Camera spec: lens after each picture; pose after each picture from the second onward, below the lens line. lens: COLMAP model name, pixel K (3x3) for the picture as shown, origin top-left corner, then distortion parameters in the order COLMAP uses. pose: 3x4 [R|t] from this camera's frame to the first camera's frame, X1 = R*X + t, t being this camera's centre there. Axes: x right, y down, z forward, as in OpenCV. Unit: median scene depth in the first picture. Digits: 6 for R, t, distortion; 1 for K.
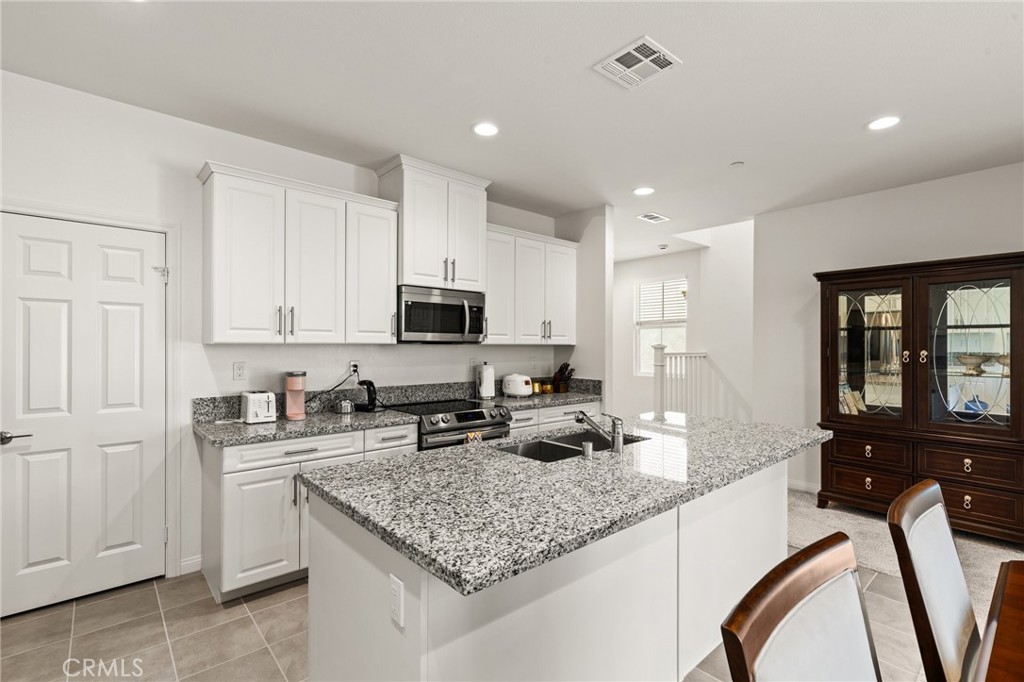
lens RADIAL K [[468.0, 0, 513.1], [0, 468.0, 348.0], [0, 0, 1]] dist [0.004401, -0.001899]
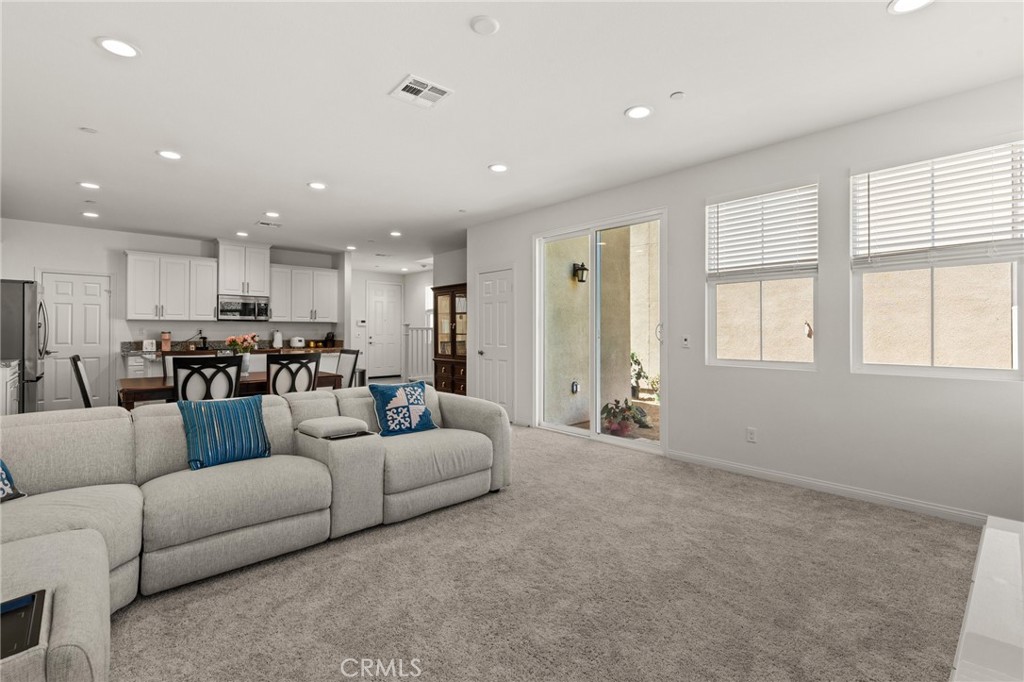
lens RADIAL K [[468.0, 0, 513.5], [0, 468.0, 330.9], [0, 0, 1]] dist [0.004401, -0.001899]
pose [[0.999842, -0.001503, 0.017707, 1.146006], [0.001619, 0.999977, -0.006558, 0.057497], [-0.017697, 0.006585, 0.999822, -1.291758]]
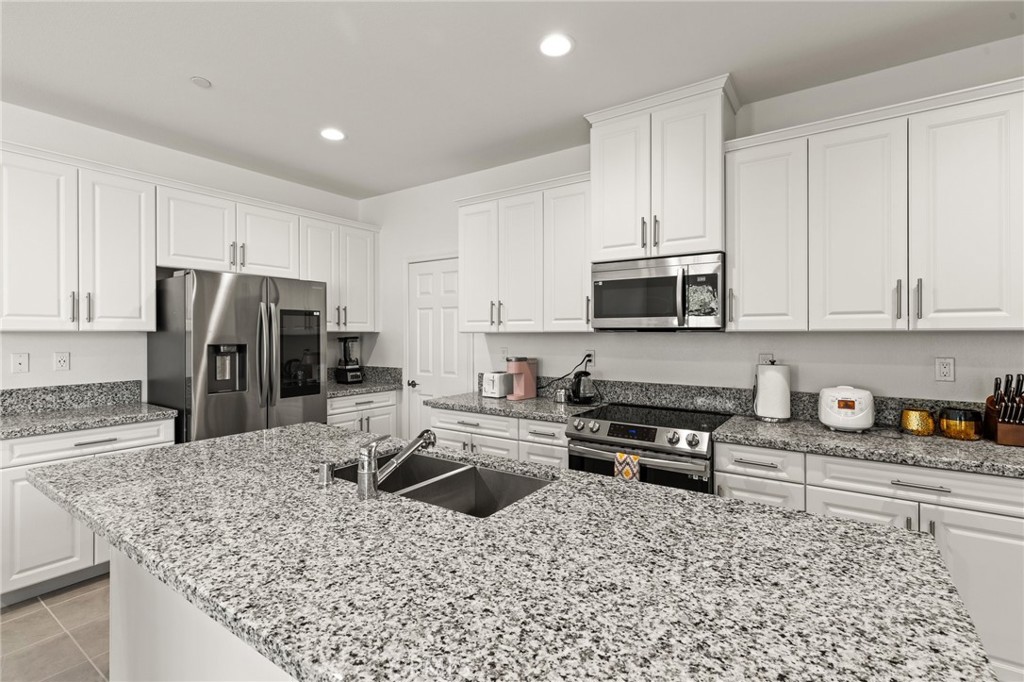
lens RADIAL K [[468.0, 0, 517.3], [0, 468.0, 331.5], [0, 0, 1]] dist [0.004401, -0.001899]
pose [[0.242643, -0.007531, -0.970086, 0.564301], [-0.003428, 0.999957, -0.008620, -0.001559], [0.970110, 0.005417, 0.242607, 0.652677]]
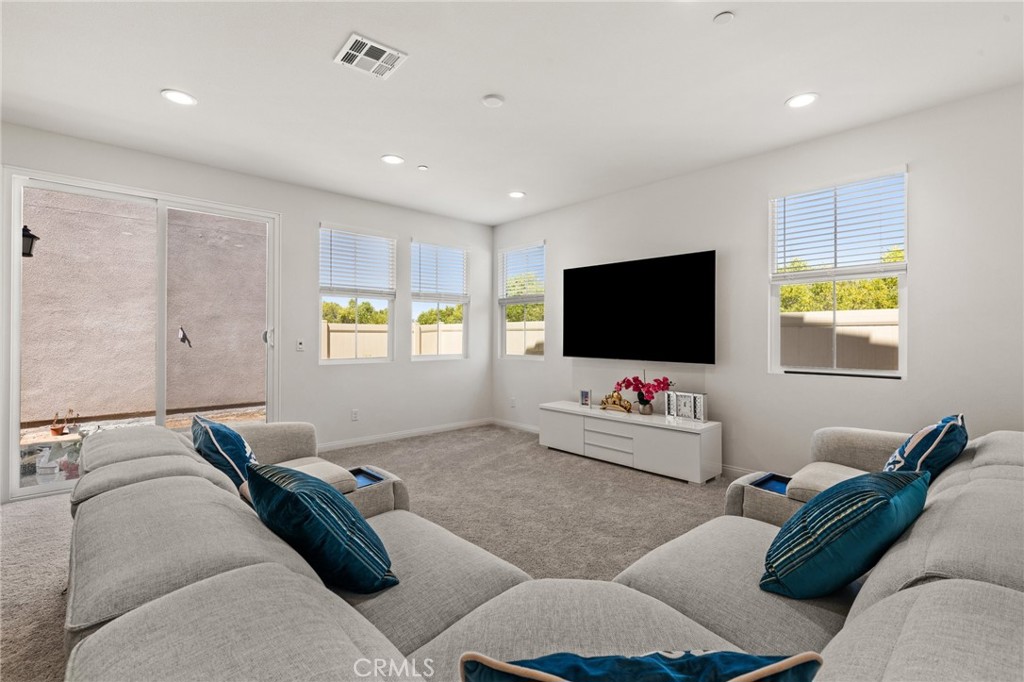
lens RADIAL K [[468.0, 0, 516.5], [0, 468.0, 336.1], [0, 0, 1]] dist [0.004401, -0.001899]
pose [[0.018454, 0.000993, 0.999829, 0.234569], [0.004402, 0.999990, -0.001074, 0.057486], [-0.999820, 0.004421, 0.018450, -0.709470]]
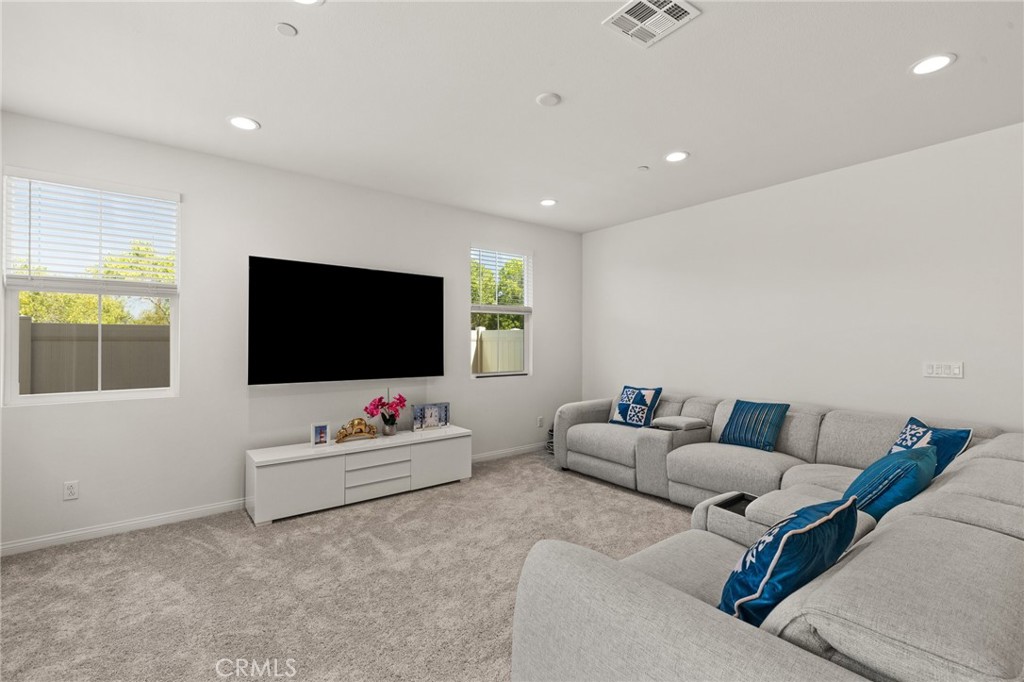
lens RADIAL K [[468.0, 0, 514.9], [0, 468.0, 338.2], [0, 0, 1]] dist [0.004401, -0.001899]
pose [[-0.998526, -0.000650, 0.054267, 1.162651], [-0.000977, 0.999982, -0.005999, 0.026602], [-0.054263, -0.006043, -0.998508, 0.189619]]
